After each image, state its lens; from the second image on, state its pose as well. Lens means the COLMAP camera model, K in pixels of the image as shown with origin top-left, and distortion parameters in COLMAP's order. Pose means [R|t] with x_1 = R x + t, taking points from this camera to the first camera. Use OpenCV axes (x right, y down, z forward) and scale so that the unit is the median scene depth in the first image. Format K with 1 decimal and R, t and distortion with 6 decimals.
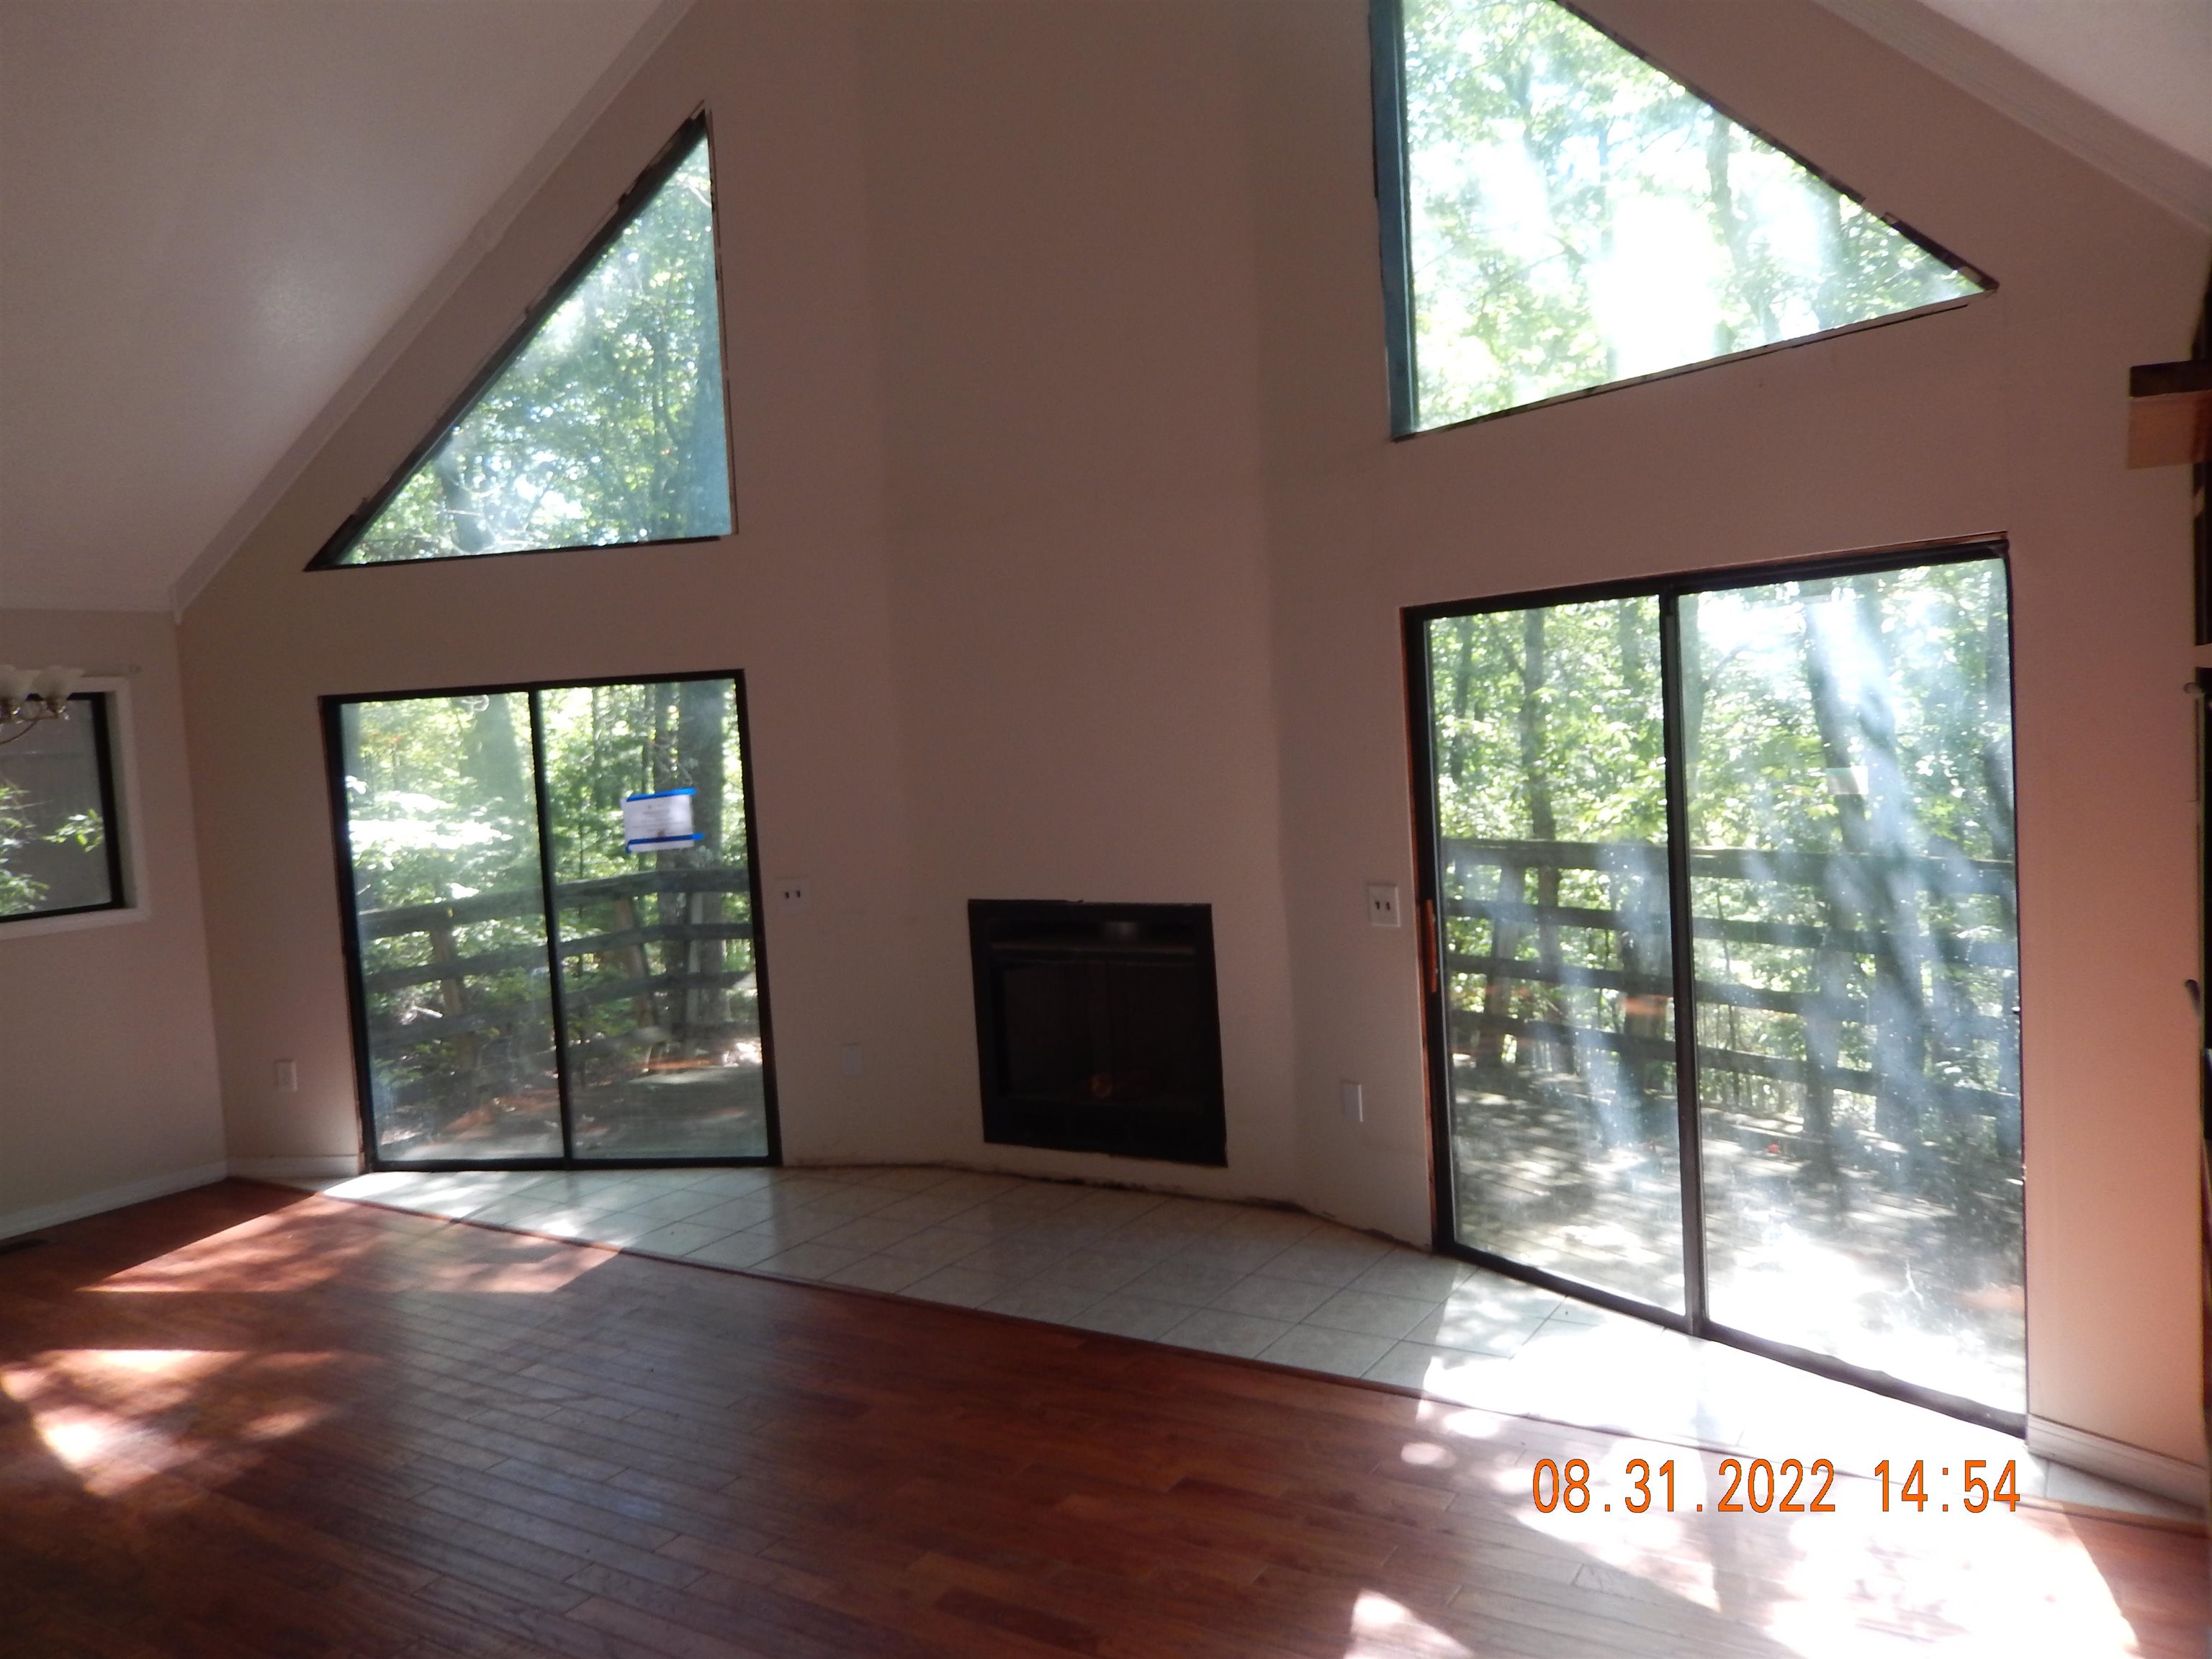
lens RADIAL K [[1659.8, 0, 1106.0], [0, 1659.8, 829.5], [0, 0, 1]] dist [-0.000460, -0.005078]
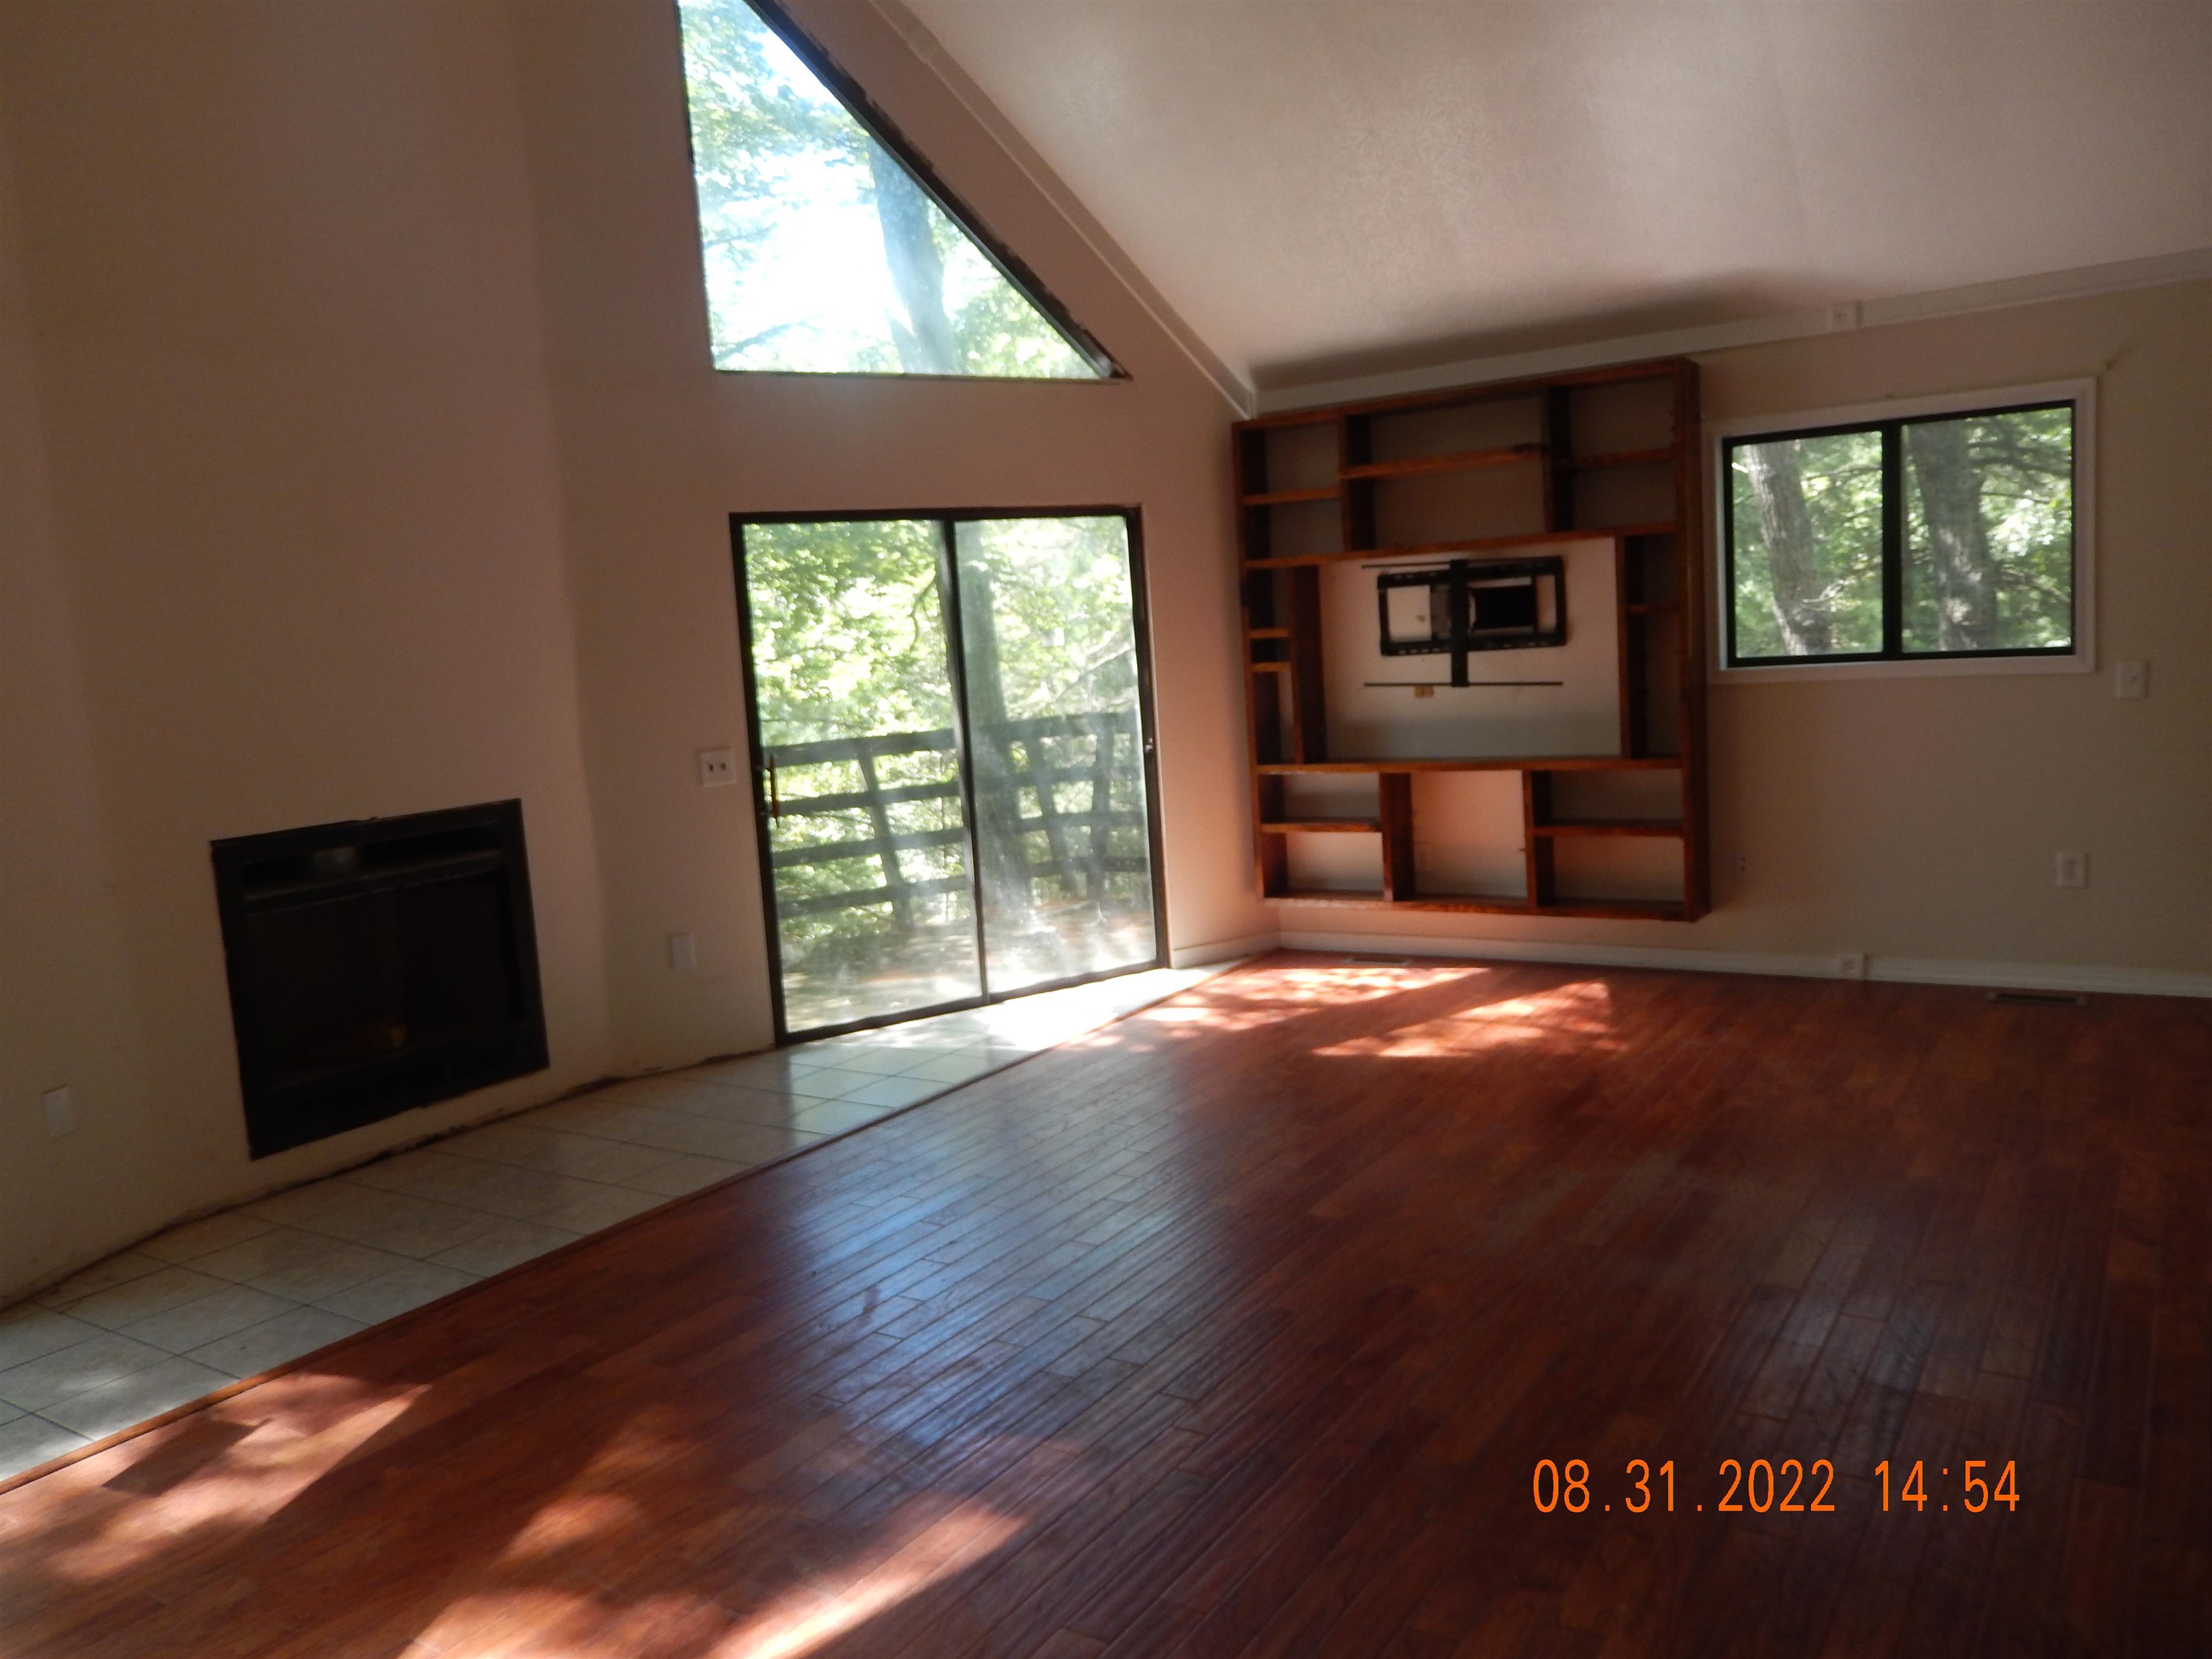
lens RADIAL K [[1659.8, 0, 1106.0], [0, 1659.8, 829.5], [0, 0, 1]] dist [-0.000460, -0.005078]
pose [[0.028706, -0.066656, 0.997363, -0.924176], [0.129951, 0.989555, 0.062394, 0.048435], [-0.991105, 0.127817, 0.037068, 0.647588]]
